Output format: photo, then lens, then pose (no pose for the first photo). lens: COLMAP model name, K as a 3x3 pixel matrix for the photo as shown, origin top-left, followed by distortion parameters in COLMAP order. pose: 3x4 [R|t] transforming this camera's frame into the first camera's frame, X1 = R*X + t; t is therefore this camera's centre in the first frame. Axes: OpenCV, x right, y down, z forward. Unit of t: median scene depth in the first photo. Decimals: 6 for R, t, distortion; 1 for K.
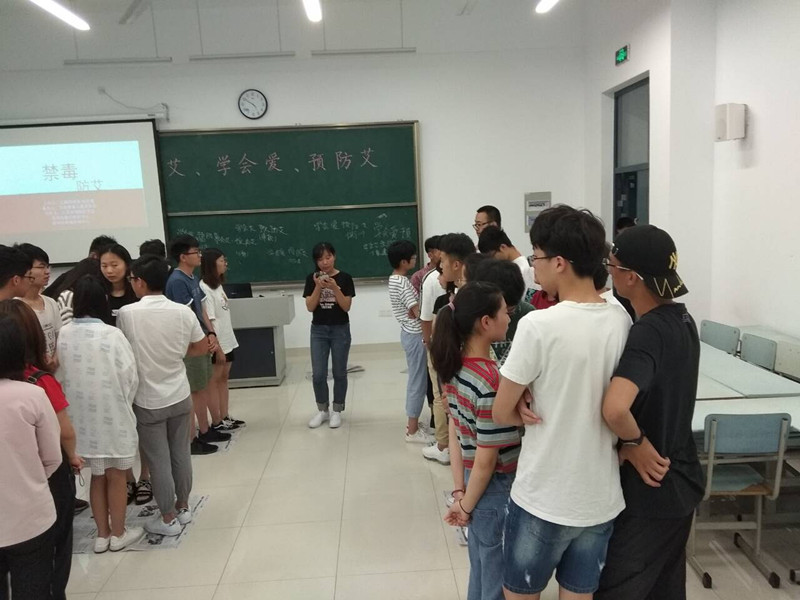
lens RADIAL K [[647.9, 0, 400.0], [0, 647.9, 300.0], [0, 0, 1]] dist [0.006677, -0.013536]
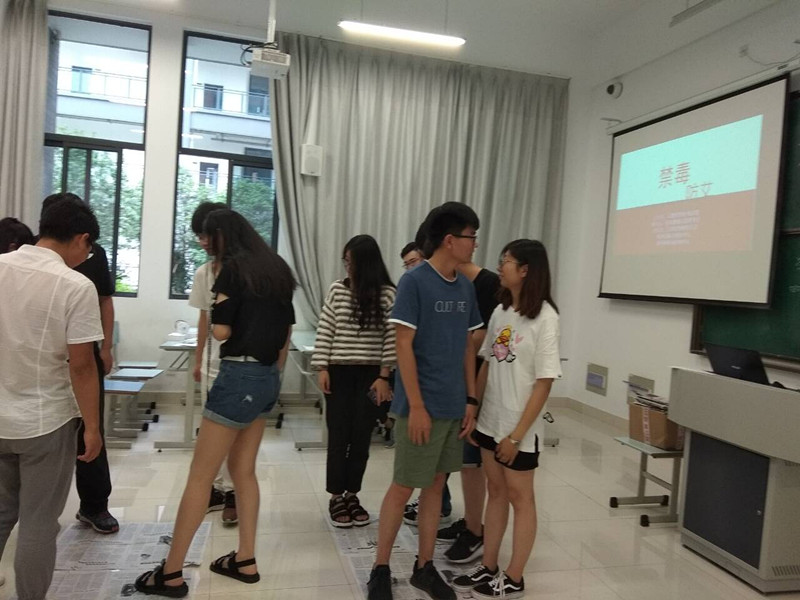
lens RADIAL K [[647.9, 0, 400.0], [0, 647.9, 300.0], [0, 0, 1]] dist [0.006677, -0.013536]
pose [[0.214577, 0.093524, -0.972219, 0.144020], [-0.217193, 0.975051, 0.045860, -0.023291], [0.952252, 0.201319, 0.229536, 0.553170]]
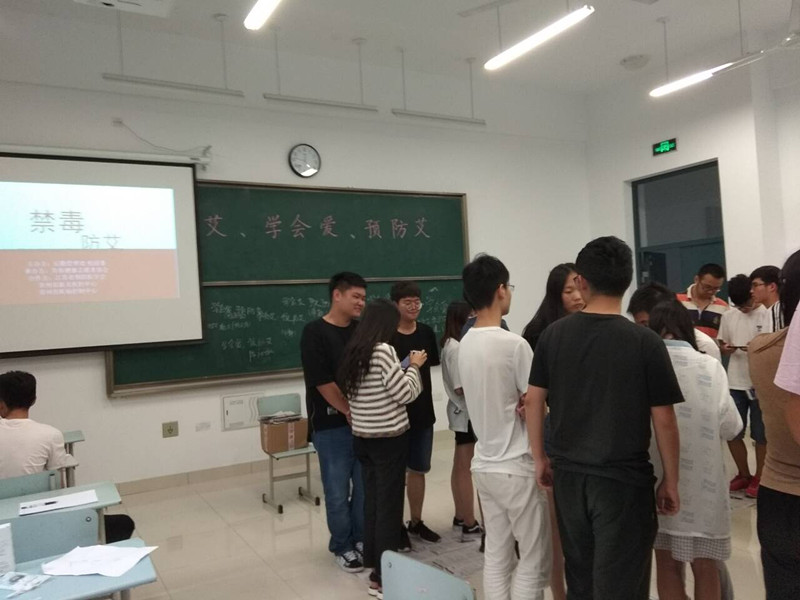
lens RADIAL K [[647.9, 0, 400.0], [0, 647.9, 300.0], [0, 0, 1]] dist [0.006677, -0.013536]
pose [[0.889875, 0.005080, 0.456175, -0.508888], [0.080028, 0.982694, -0.167057, 0.037377], [-0.449130, 0.185166, 0.874069, 0.217691]]
